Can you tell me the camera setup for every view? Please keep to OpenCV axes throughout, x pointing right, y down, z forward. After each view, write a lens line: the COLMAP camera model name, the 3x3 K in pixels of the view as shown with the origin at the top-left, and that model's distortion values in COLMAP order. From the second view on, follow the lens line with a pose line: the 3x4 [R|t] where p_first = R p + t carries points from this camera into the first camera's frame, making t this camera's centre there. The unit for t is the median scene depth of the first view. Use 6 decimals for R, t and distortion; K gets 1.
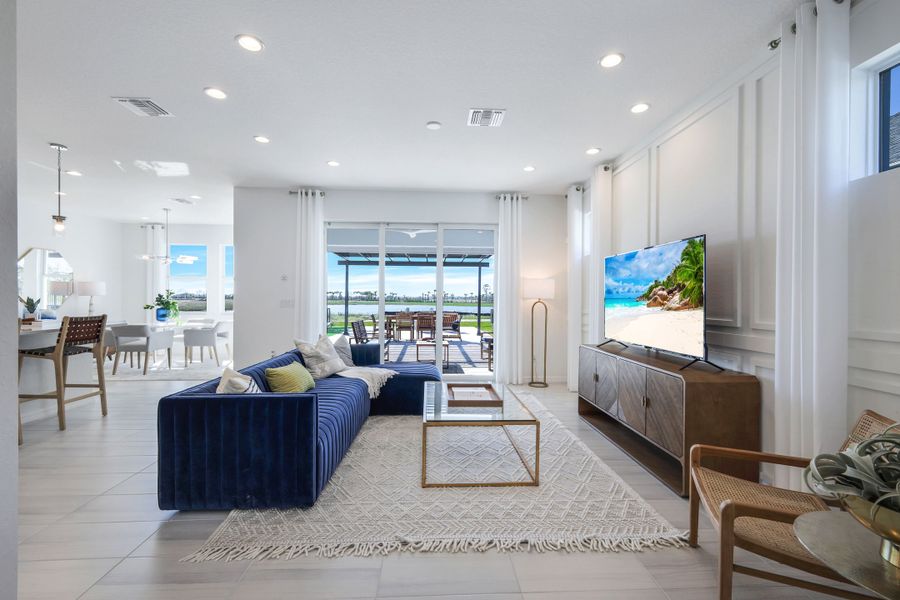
lens RADIAL K [[394.6, 0, 452.4], [0, 394.6, 303.4], [0, 0, 1]] dist [0.005438, -0.001050]
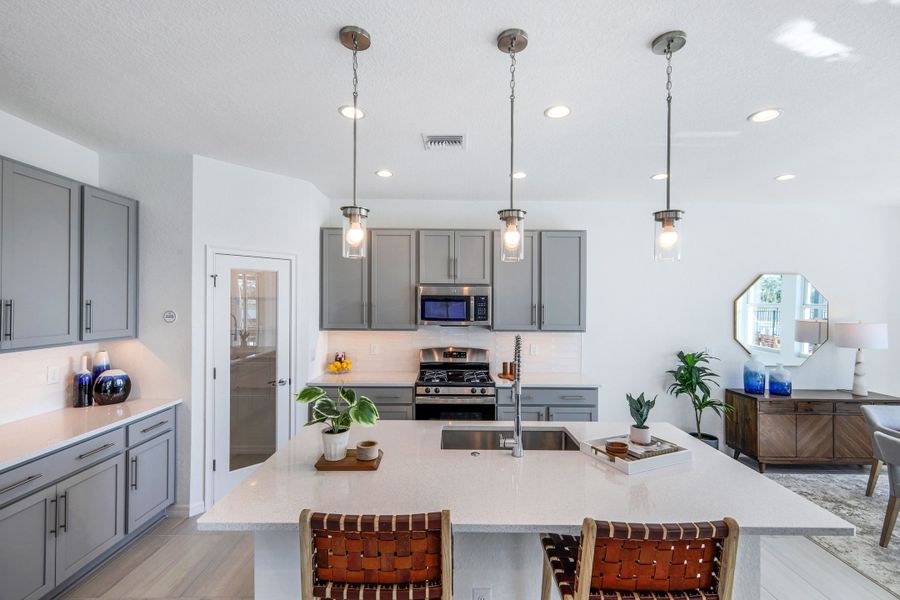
lens RADIAL K [[394.6, 0, 450.7], [0, 394.6, 304.3], [0, 0, 1]] dist [0.005438, -0.001050]
pose [[-0.047005, 0.001738, -0.998893, -0.337709], [-0.022660, 0.999739, 0.002806, -0.070995], [0.998638, 0.022767, -0.046953, 0.466968]]
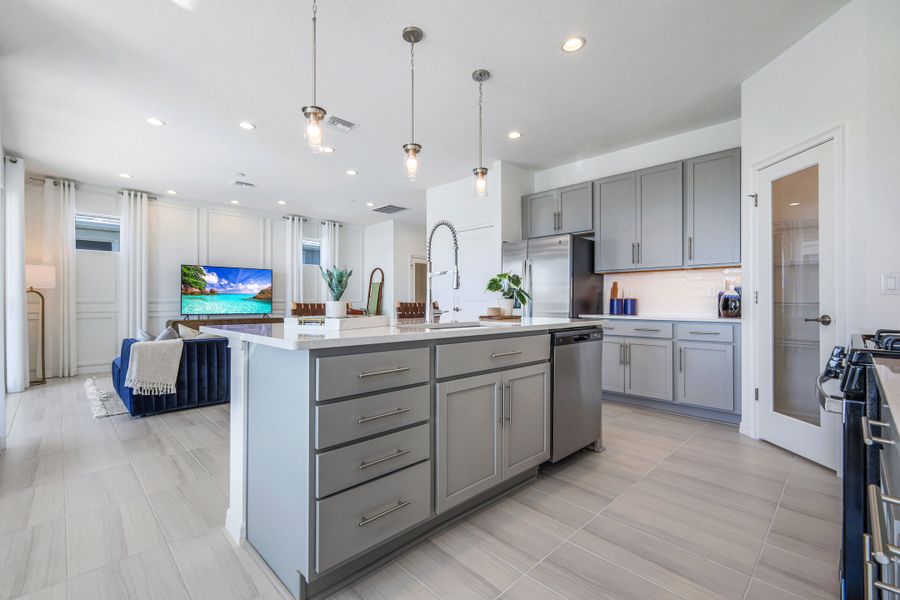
lens RADIAL K [[394.6, 0, 449.4], [0, 394.6, 298.7], [0, 0, 1]] dist [0.005438, -0.001050]
pose [[-0.663324, -0.001537, 0.748331, -0.871075], [0.006163, 0.999953, 0.007517, 0.010525], [-0.748307, 0.009599, -0.663283, 0.709778]]
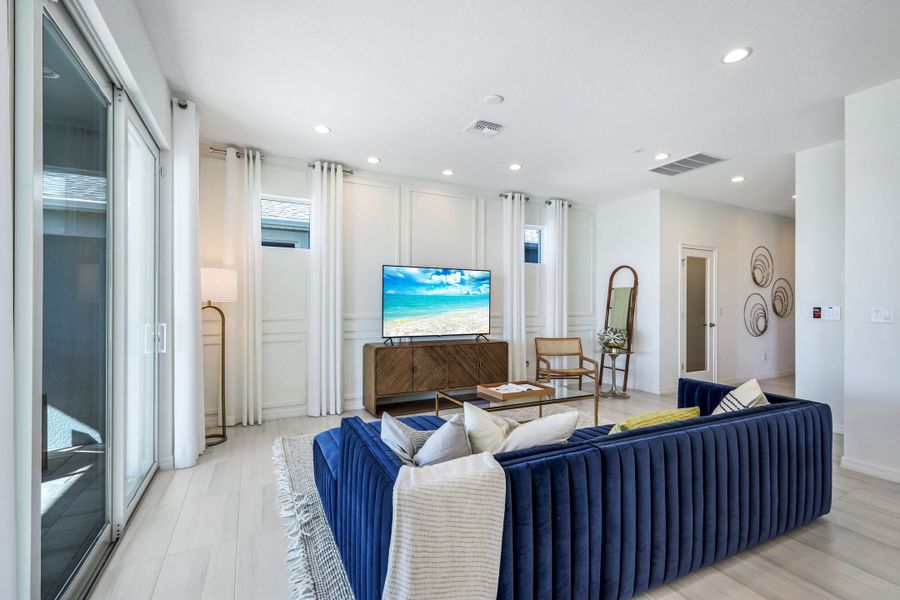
lens RADIAL K [[394.6, 0, 450.7], [0, 394.6, 304.4], [0, 0, 1]] dist [0.005438, -0.001050]
pose [[-0.401845, -0.012129, 0.915628, -0.401937], [0.003925, 0.999880, 0.014967, -0.011268], [-0.915699, 0.009608, -0.401749, 0.722473]]
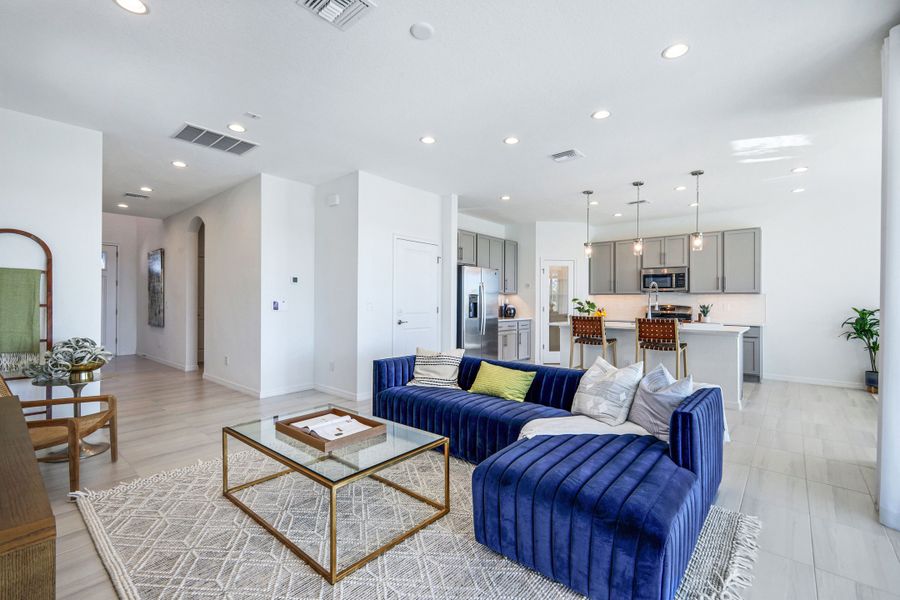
lens RADIAL K [[394.6, 0, 447.7], [0, 394.6, 298.0], [0, 0, 1]] dist [0.005438, -0.001050]
pose [[-0.695710, -0.016939, -0.718123, 0.194903], [-0.020473, 0.999783, -0.003748, -0.006380], [0.718031, 0.012095, -0.695906, 0.749220]]
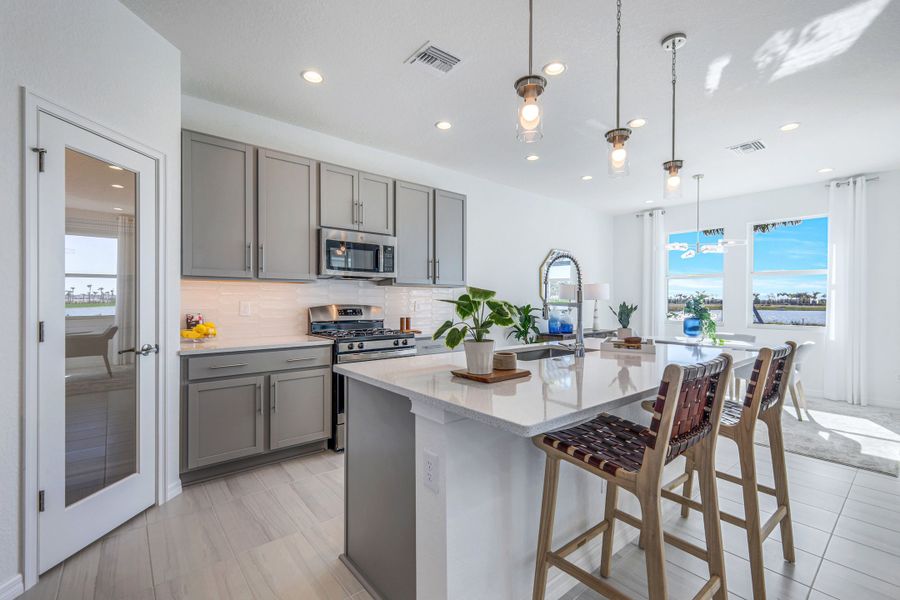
lens RADIAL K [[394.6, 0, 453.9], [0, 394.6, 301.1], [0, 0, 1]] dist [0.005438, -0.001050]
pose [[0.605465, 0.001059, -0.795871, -0.425096], [-0.012615, 0.999886, -0.008267, -0.005430], [0.795772, 0.015045, 0.605410, 0.235348]]
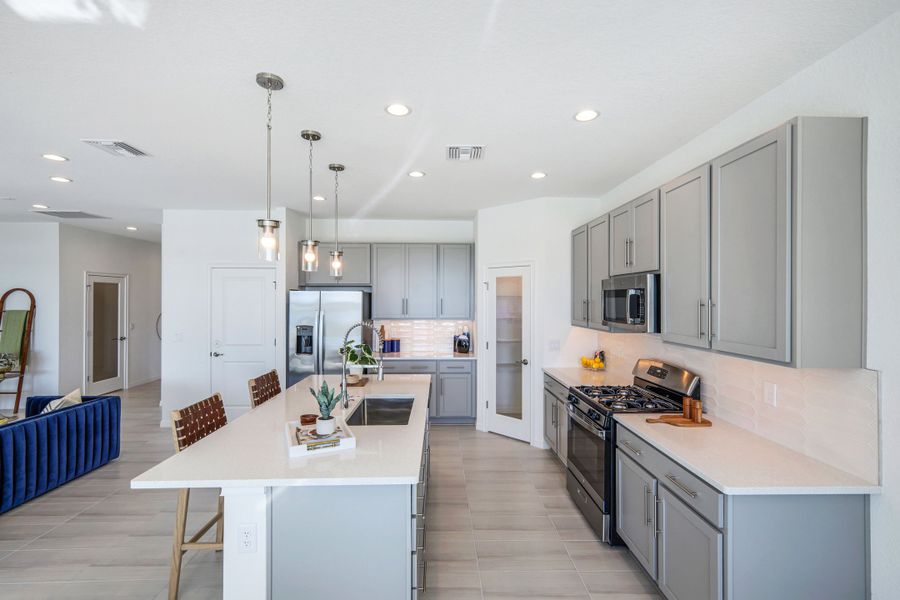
lens RADIAL K [[394.6, 0, 451.2], [0, 394.6, 297.0], [0, 0, 1]] dist [0.005438, -0.001050]
pose [[-0.999718, -0.008569, 0.022137, -0.722891], [-0.008364, 0.999921, 0.009348, -0.076342], [-0.022215, 0.009160, -0.999711, 0.874430]]
